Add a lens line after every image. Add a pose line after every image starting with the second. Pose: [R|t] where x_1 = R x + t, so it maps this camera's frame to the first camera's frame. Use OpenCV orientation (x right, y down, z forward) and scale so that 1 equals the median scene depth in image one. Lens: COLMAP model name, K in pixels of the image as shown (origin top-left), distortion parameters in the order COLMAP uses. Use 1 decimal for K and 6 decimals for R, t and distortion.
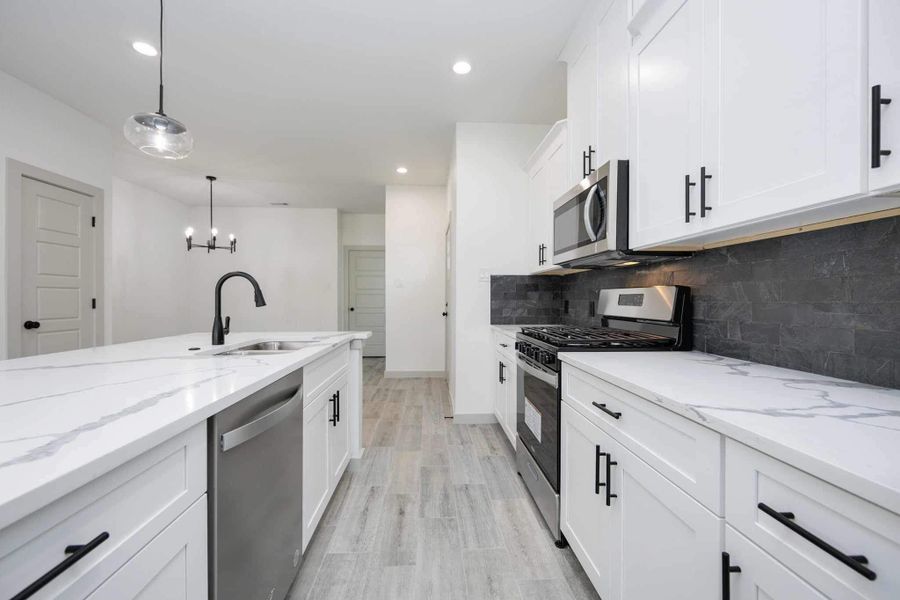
lens RADIAL K [[369.5, 0, 447.5], [0, 369.5, 301.6], [0, 0, 1]] dist [0.000487, 0.000242]
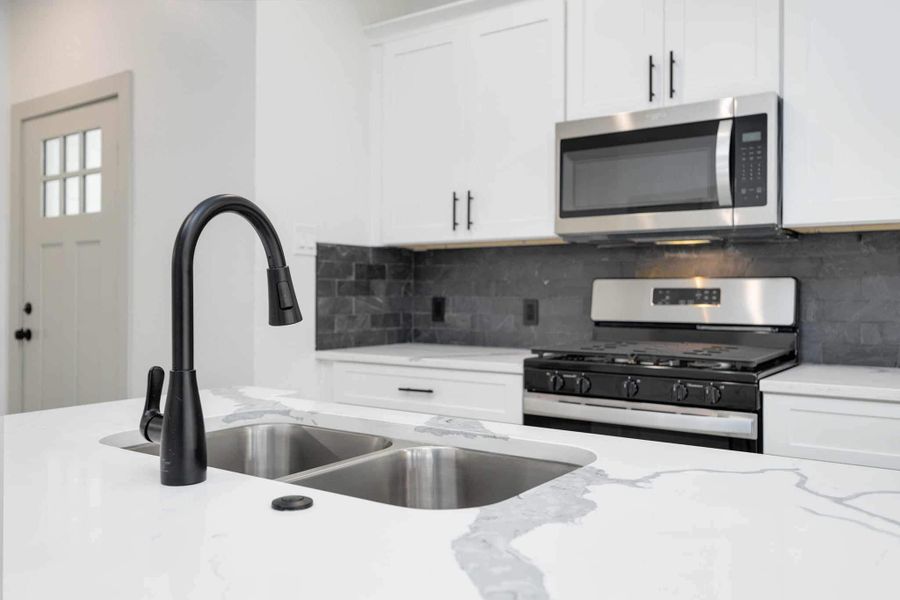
lens RADIAL K [[751.5, 0, 458.9], [0, 751.5, 298.3], [0, 0, 1]] dist [0.005704, 0.003596]
pose [[0.625347, -0.002620, 0.780343, -0.733343], [0.003394, 0.999994, 0.000638, -0.003561], [-0.780340, 0.002249, 0.625352, 0.426854]]
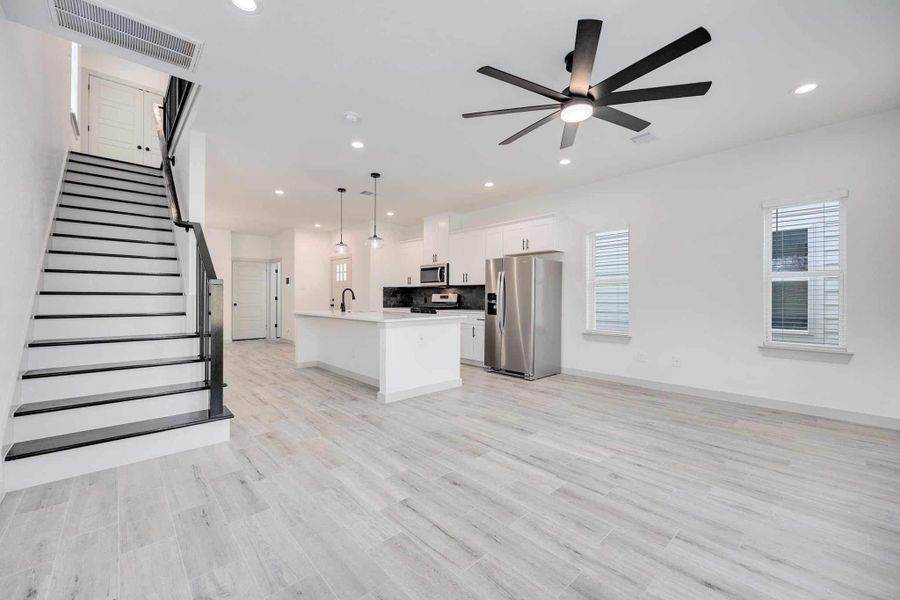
lens RADIAL K [[361.5, 0, 450.1], [0, 361.5, 298.2], [0, 0, 1]] dist [0.000592, 0.000244]
pose [[0.774369, -0.002940, 0.632728, -1.496757], [0.004618, 0.999989, -0.001006, 0.007602], [-0.632718, 0.003701, 0.774374, -1.555446]]
